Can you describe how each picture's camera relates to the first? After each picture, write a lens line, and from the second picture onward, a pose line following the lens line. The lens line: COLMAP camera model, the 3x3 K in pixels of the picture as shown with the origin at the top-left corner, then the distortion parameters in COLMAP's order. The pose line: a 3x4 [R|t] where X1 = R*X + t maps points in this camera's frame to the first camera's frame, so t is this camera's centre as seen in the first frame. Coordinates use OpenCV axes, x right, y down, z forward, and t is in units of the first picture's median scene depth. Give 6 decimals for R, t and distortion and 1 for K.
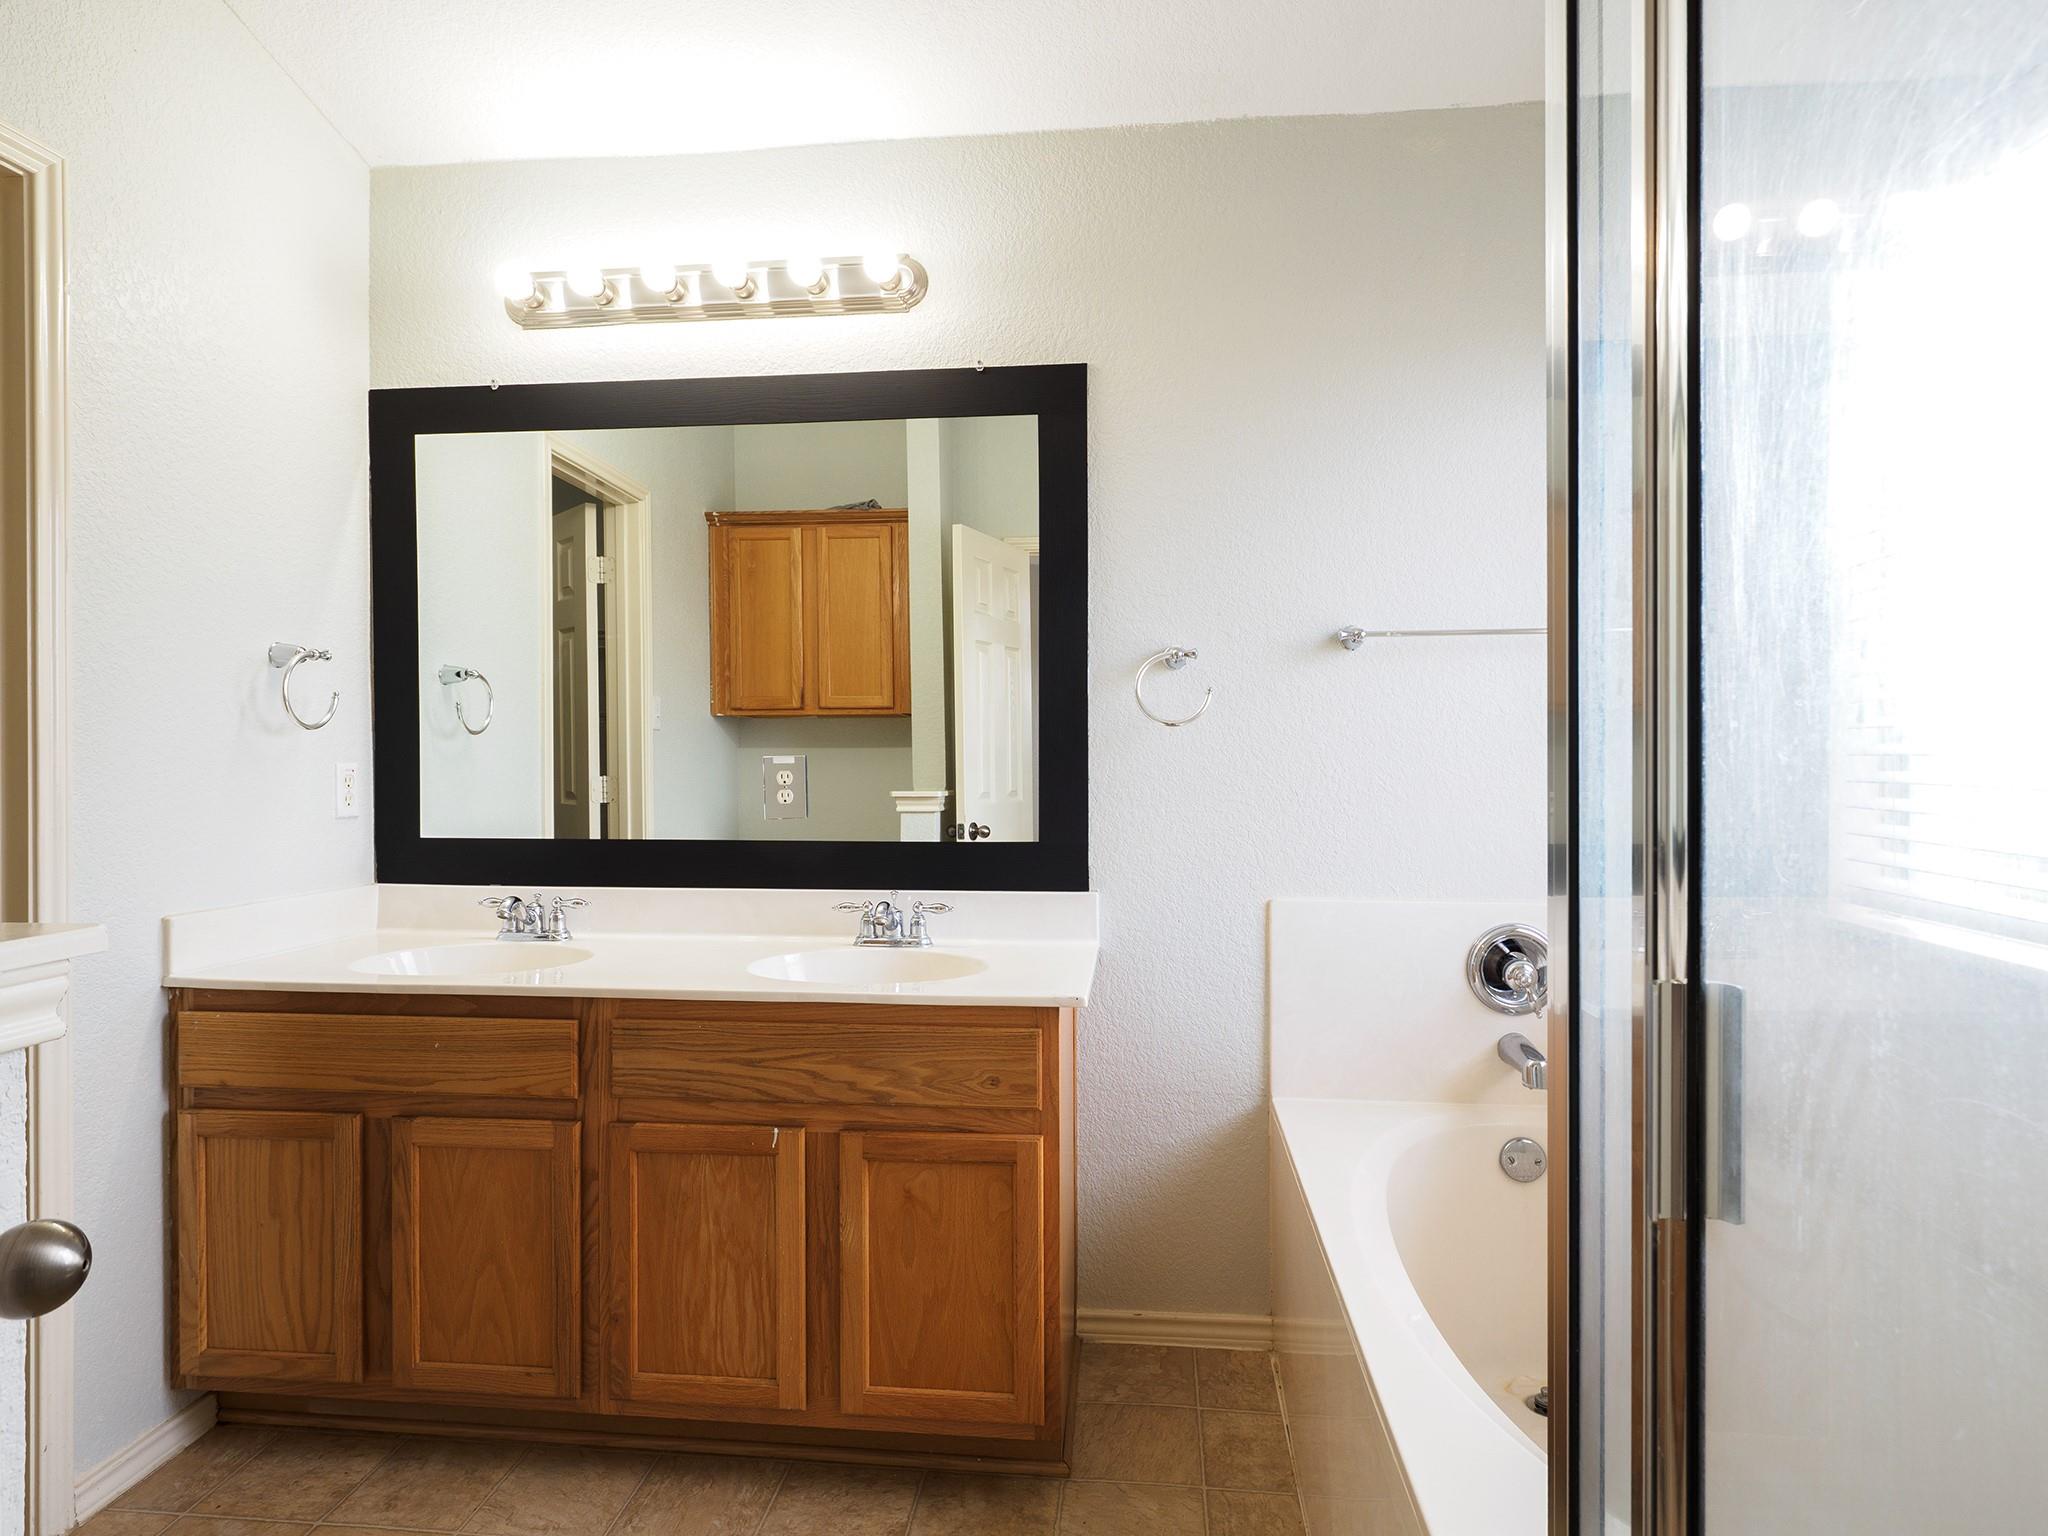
lens RADIAL K [[1175.6, 0, 1024.1], [0, 1175.6, 759.6], [0, 0, 1]] dist [-0.002313, -0.000169]
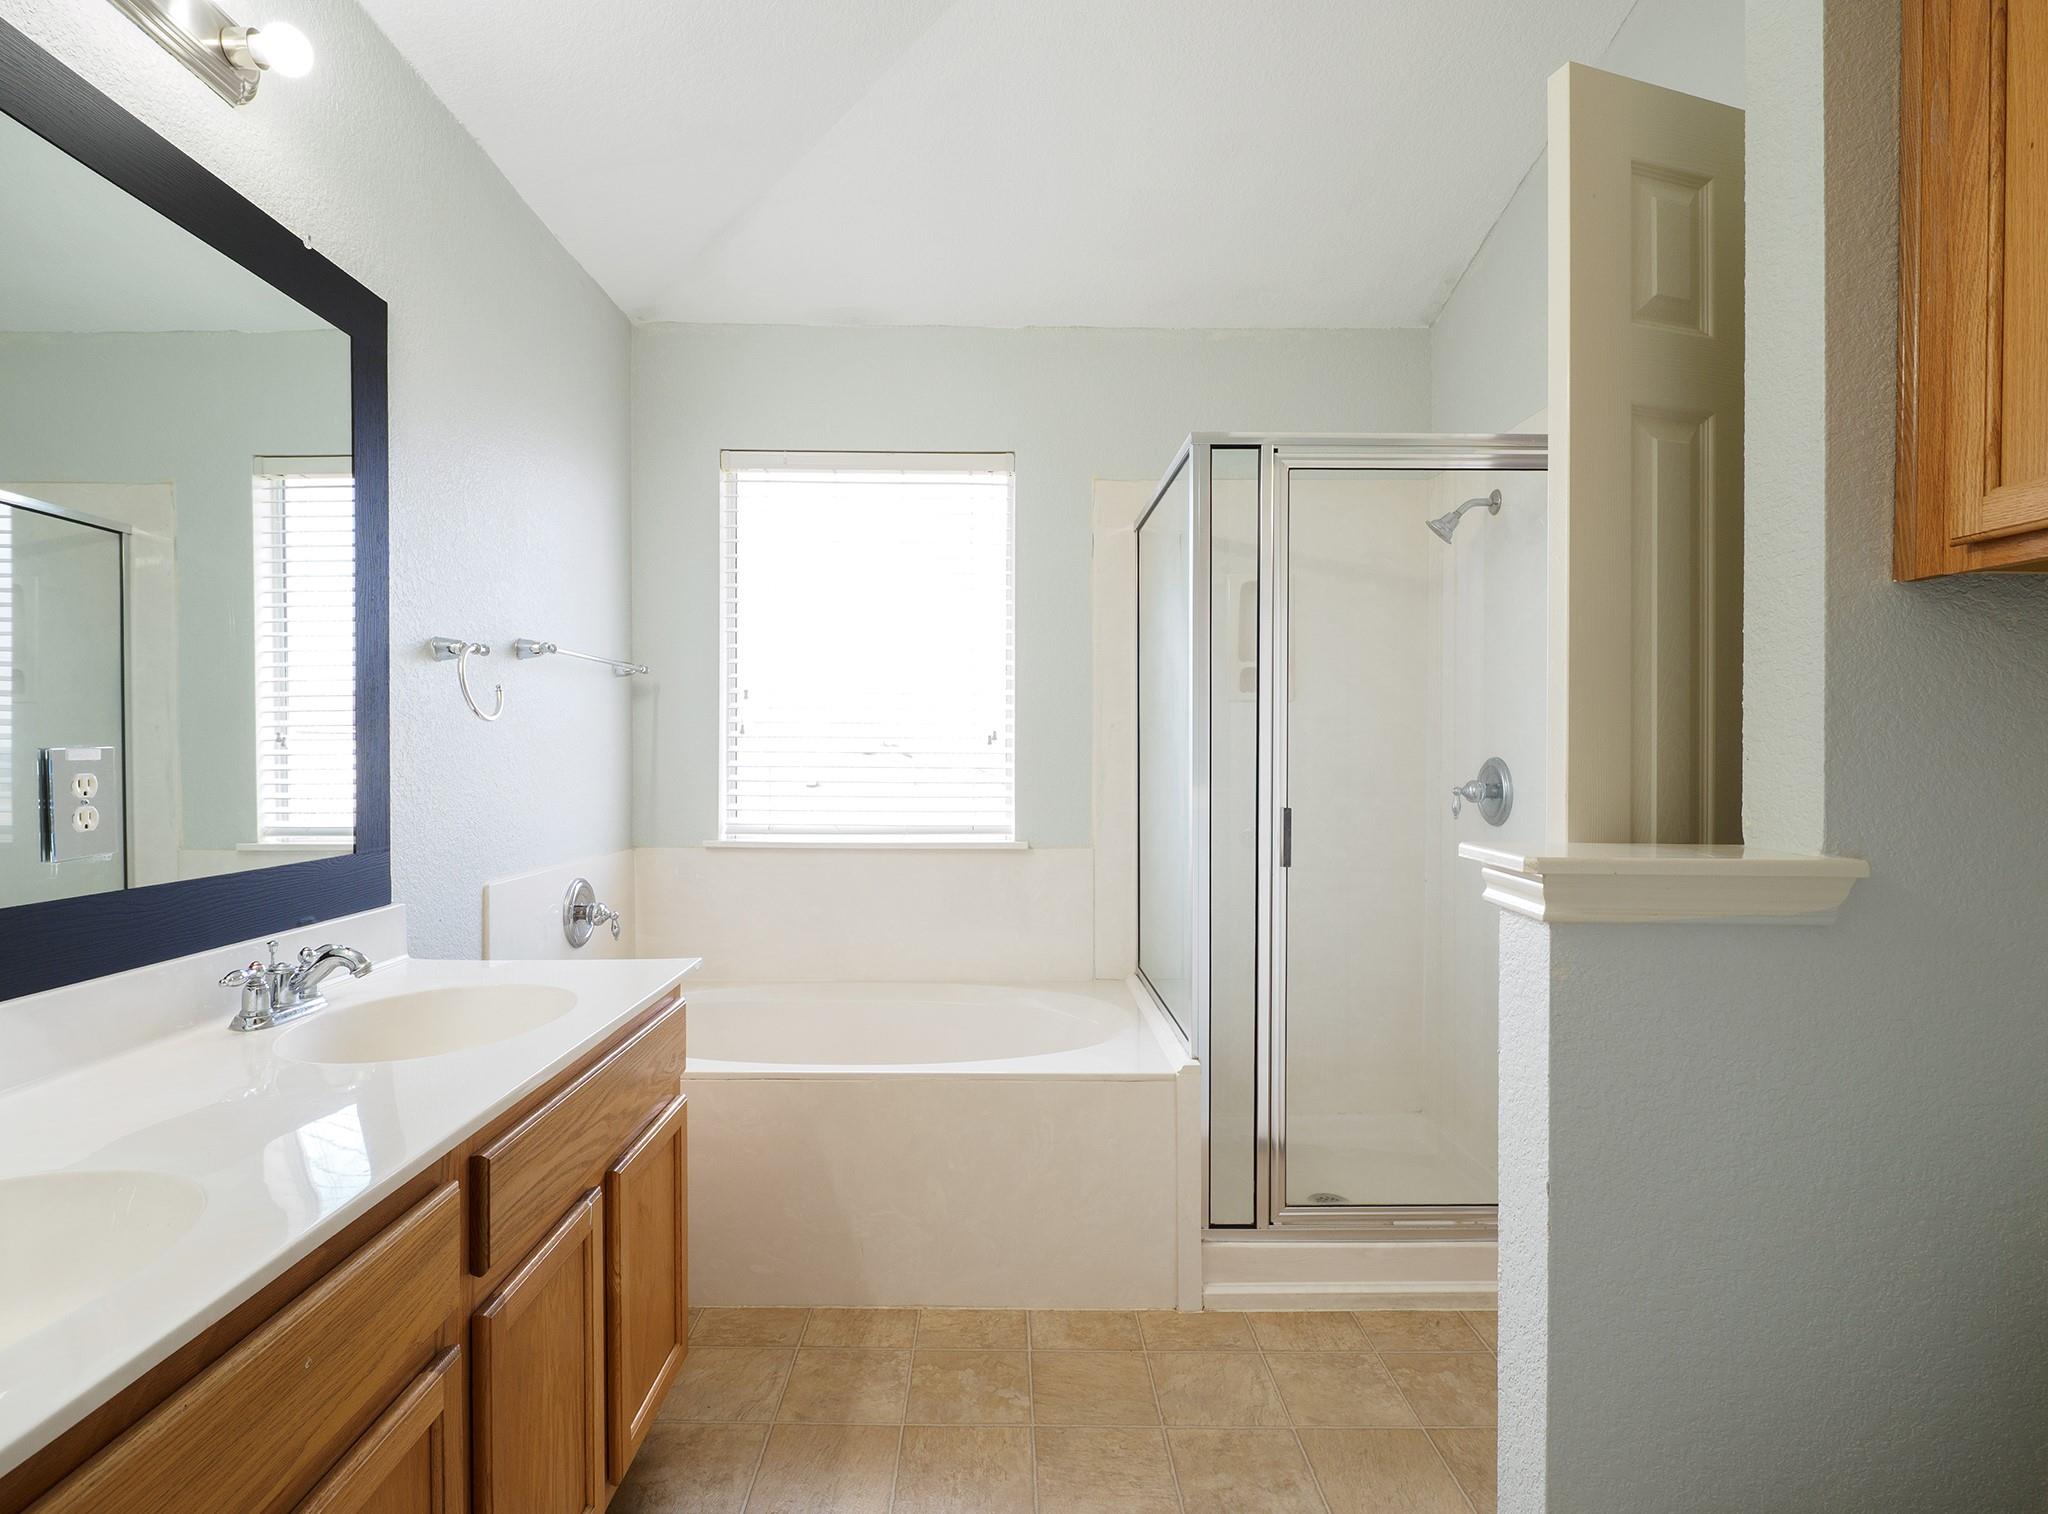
lens RADIAL K [[1009.8, 0, 1022.3], [0, 1009.8, 761.3], [0, 0, 1]] dist [0.001225, 0.000149]
pose [[-0.120386, -0.006731, 0.992704, -0.745293], [0.007092, 0.999946, 0.007640, 0.003284], [-0.992702, 0.007960, -0.120332, 0.615125]]
